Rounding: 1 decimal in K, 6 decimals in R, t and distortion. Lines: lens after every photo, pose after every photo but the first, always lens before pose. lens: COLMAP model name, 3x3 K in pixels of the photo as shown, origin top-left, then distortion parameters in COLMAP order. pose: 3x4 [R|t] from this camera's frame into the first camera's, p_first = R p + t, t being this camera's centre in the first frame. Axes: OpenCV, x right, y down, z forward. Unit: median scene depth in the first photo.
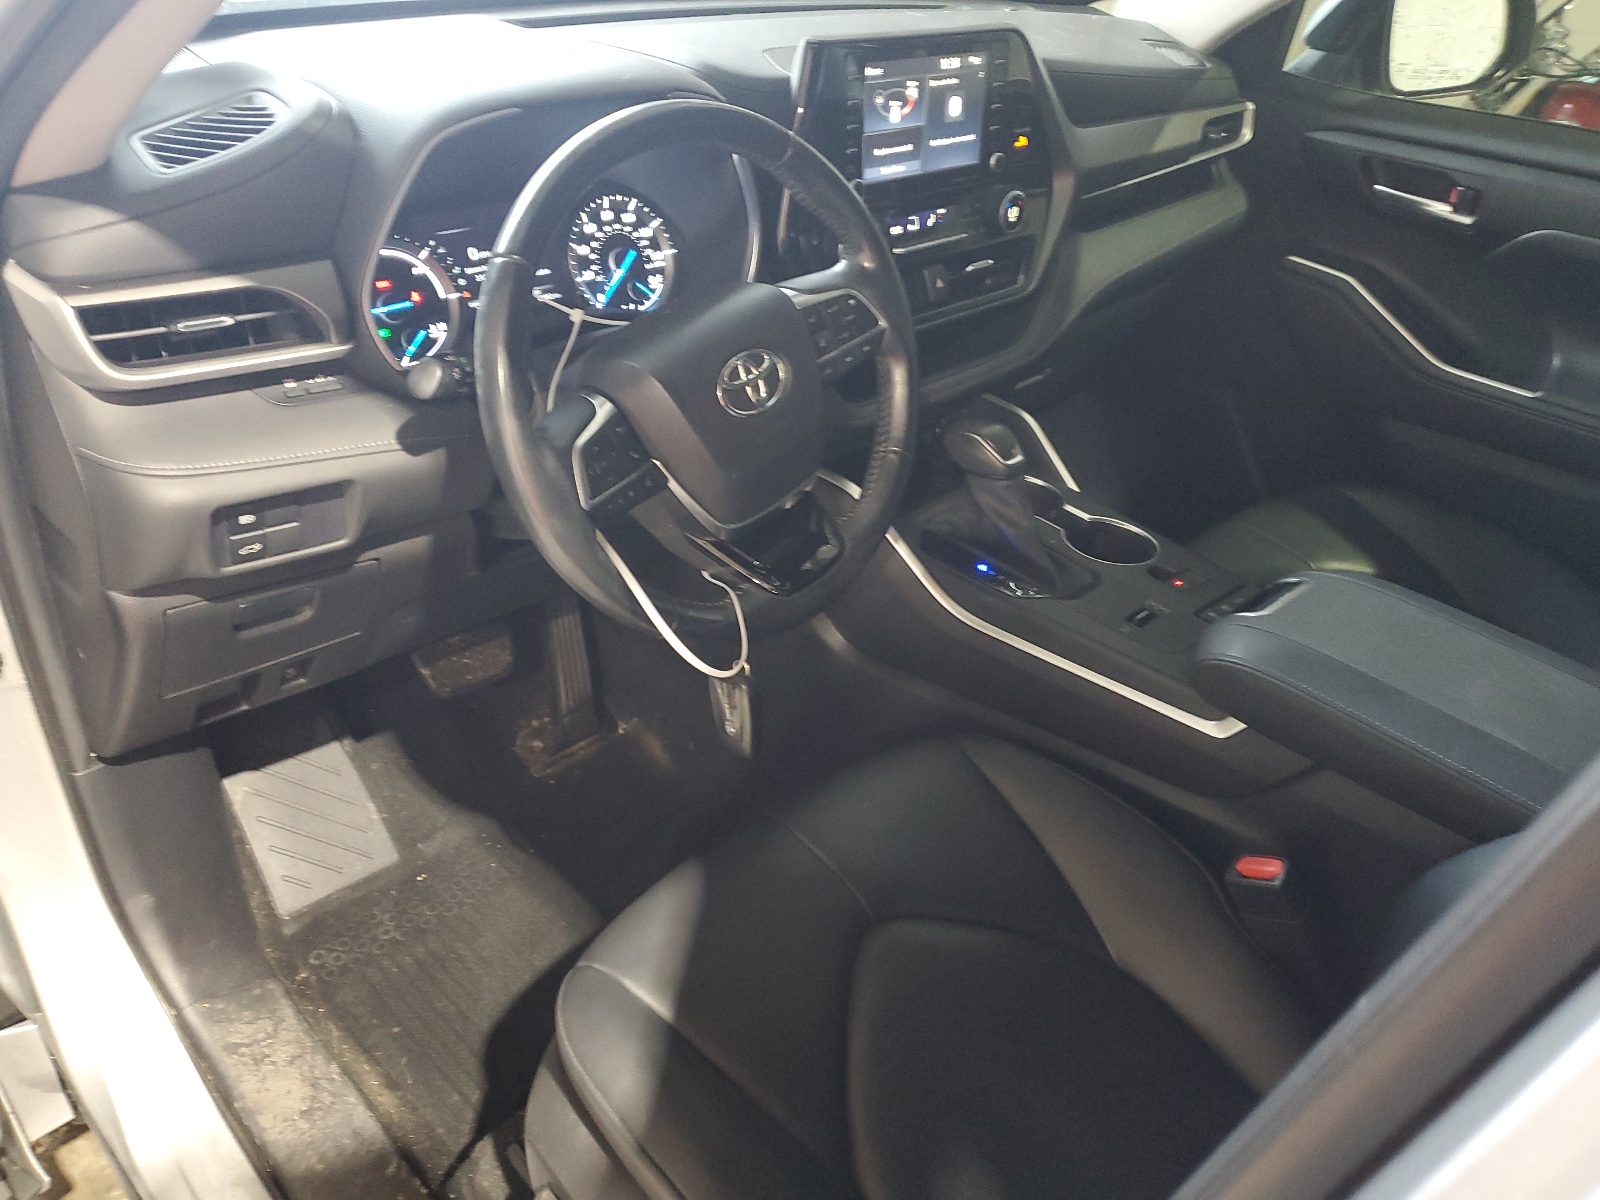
lens RADIAL K [[1244.3, 0, 800.0], [0, 1244.3, 600.0], [0, 0, 1]] dist [0.033342, 0.002871]
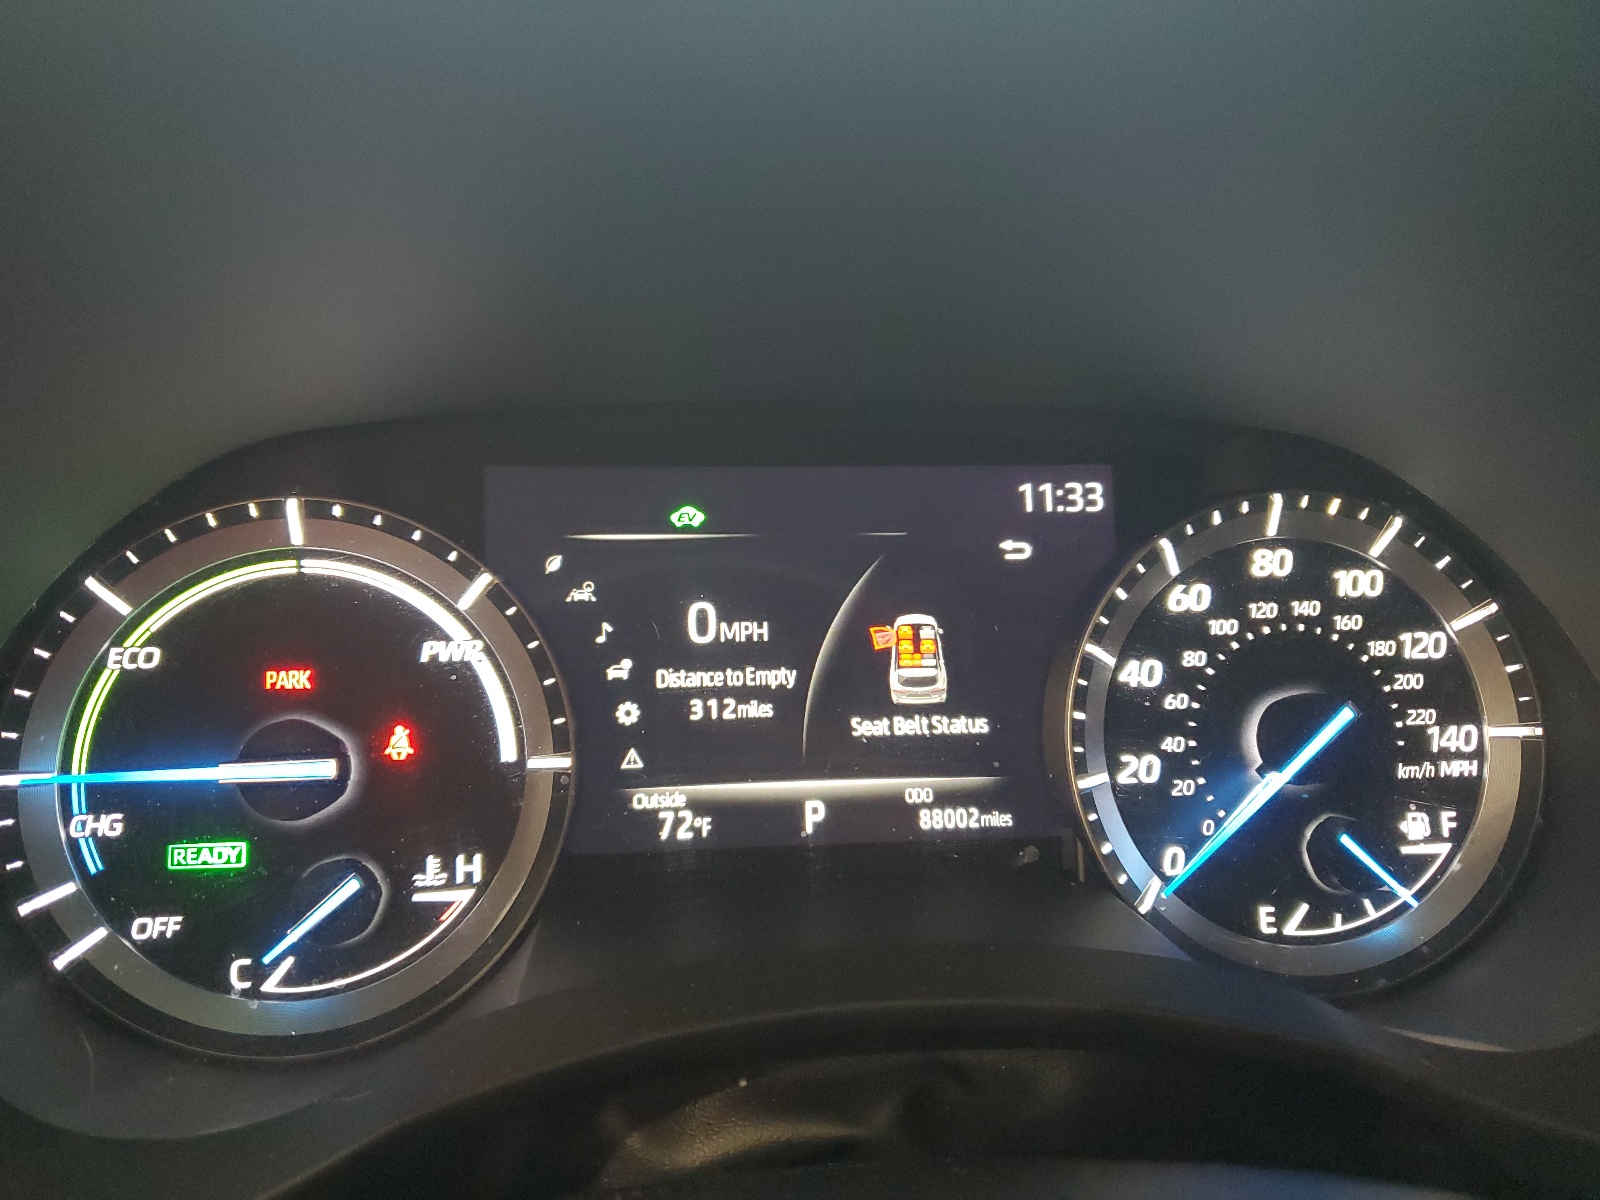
lens RADIAL K [[1398.1, 0, 800.0], [0, 1398.1, 600.0], [0, 0, 1]] dist [0.002645, -0.000664]
pose [[0.823446, 0.130202, -0.552254, -0.072544], [-0.289313, 0.933630, -0.211267, -0.209670], [0.488093, 0.333741, 0.806463, 0.716864]]
